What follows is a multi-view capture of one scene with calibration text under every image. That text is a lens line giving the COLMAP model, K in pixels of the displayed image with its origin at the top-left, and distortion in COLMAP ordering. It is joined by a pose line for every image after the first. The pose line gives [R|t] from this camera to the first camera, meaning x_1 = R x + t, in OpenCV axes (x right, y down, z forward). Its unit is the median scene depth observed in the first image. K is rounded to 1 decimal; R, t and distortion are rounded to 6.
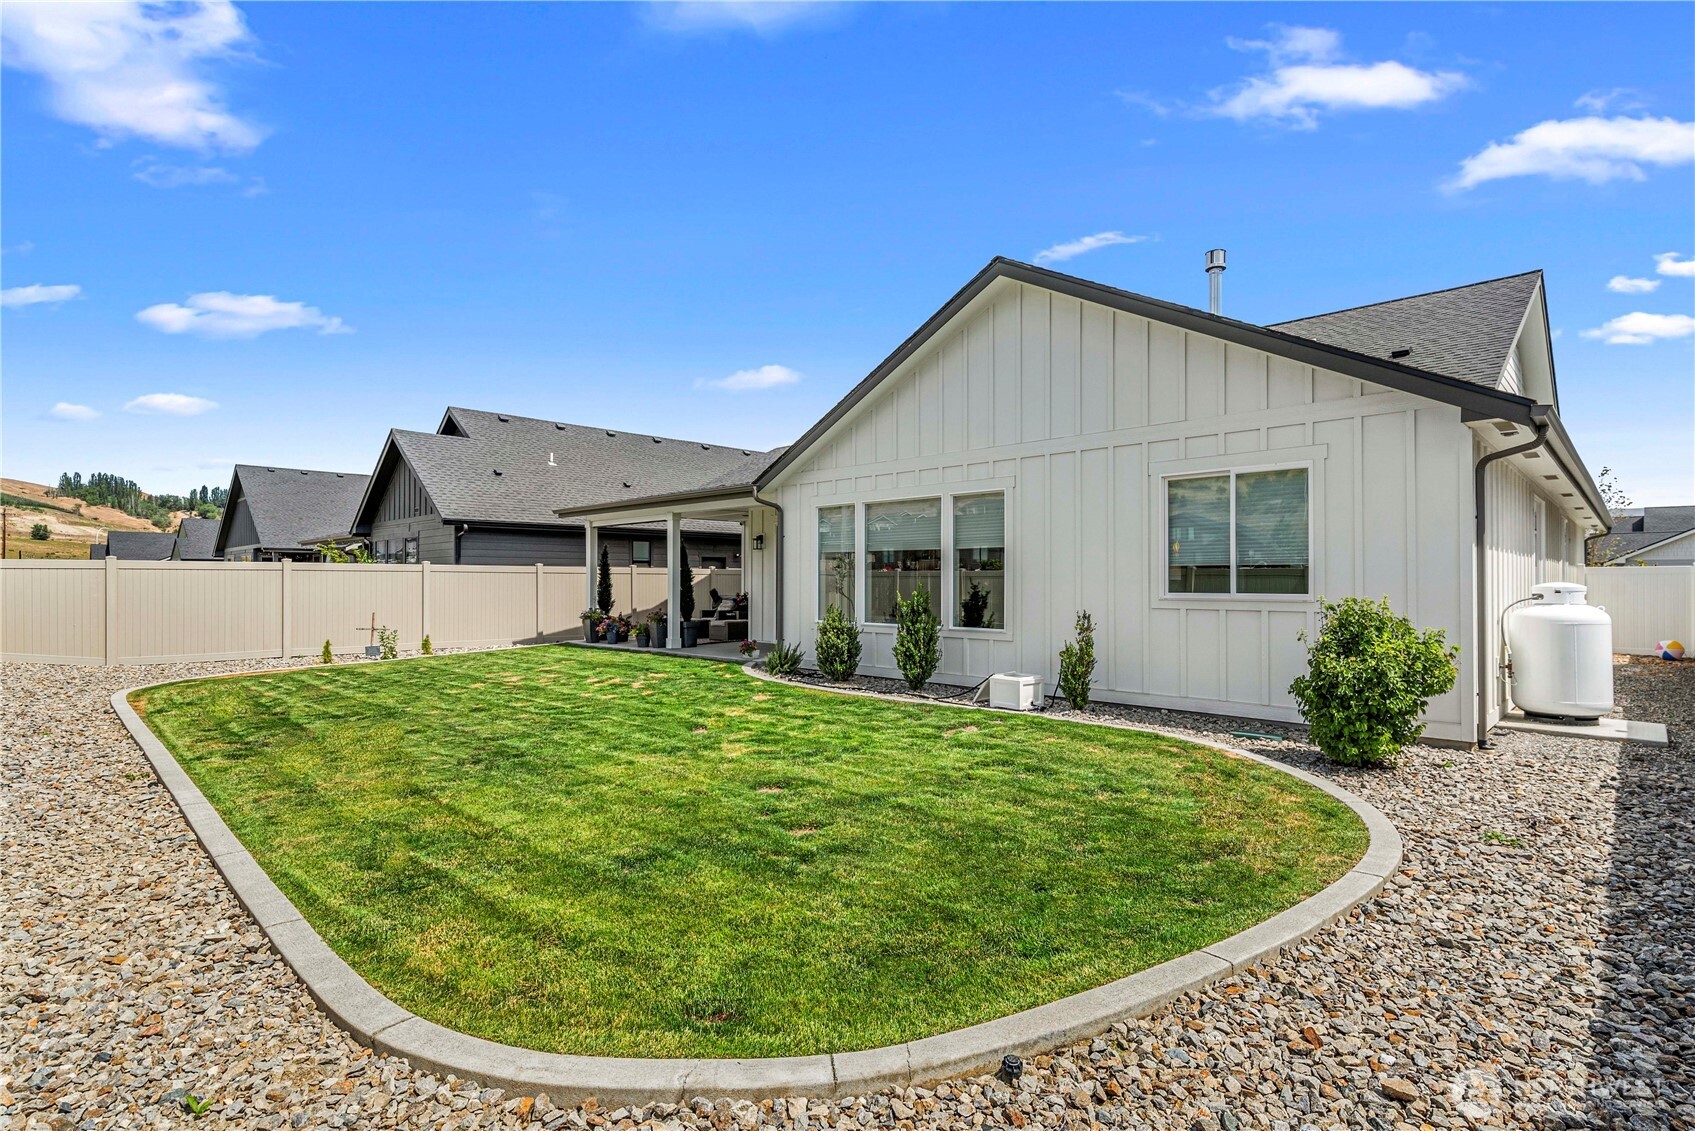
lens RADIAL K [[808.6, 0, 875.9], [0, 808.6, 564.2], [0, 0, 1]] dist [0.011565, 0.000481]
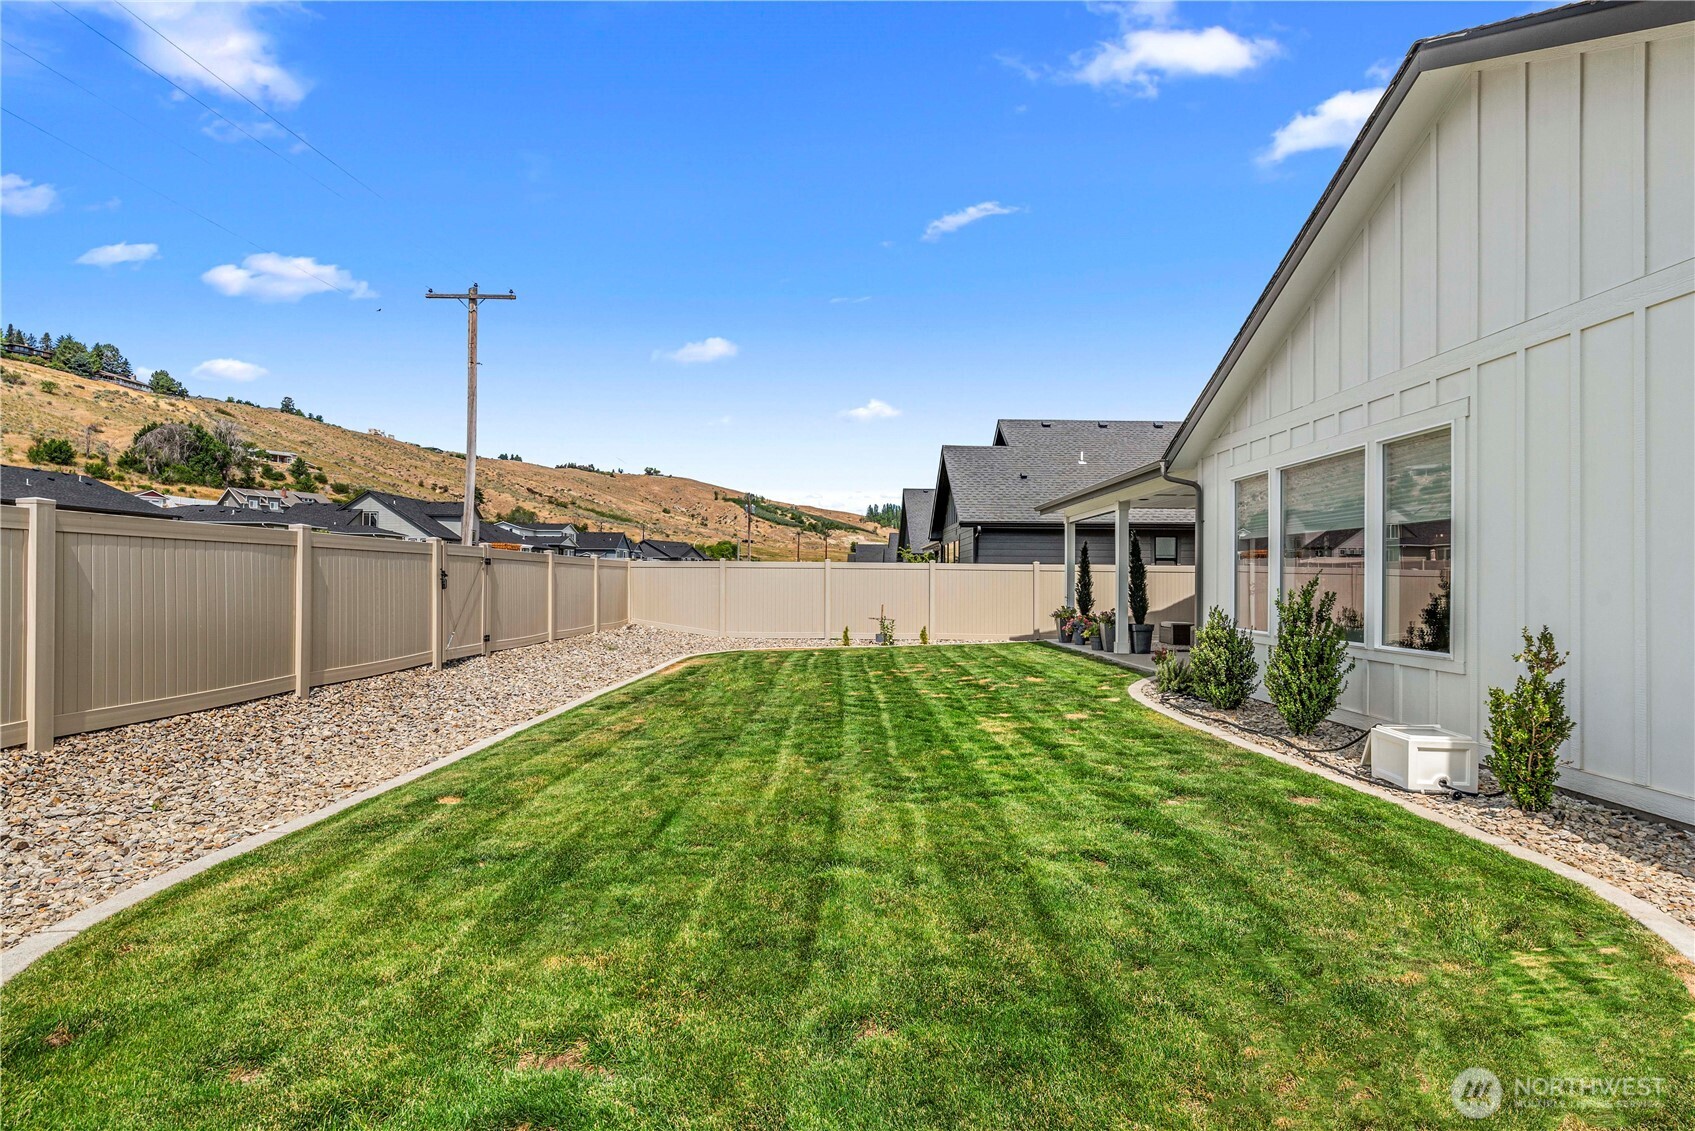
lens RADIAL K [[808.6, 0, 875.9], [0, 808.6, 564.2], [0, 0, 1]] dist [0.011565, 0.000481]
pose [[0.706236, -0.010133, -0.707904, 0.200160], [0.007324, 0.999949, -0.007007, 0.010150], [0.707938, -0.000236, 0.706274, 0.187750]]
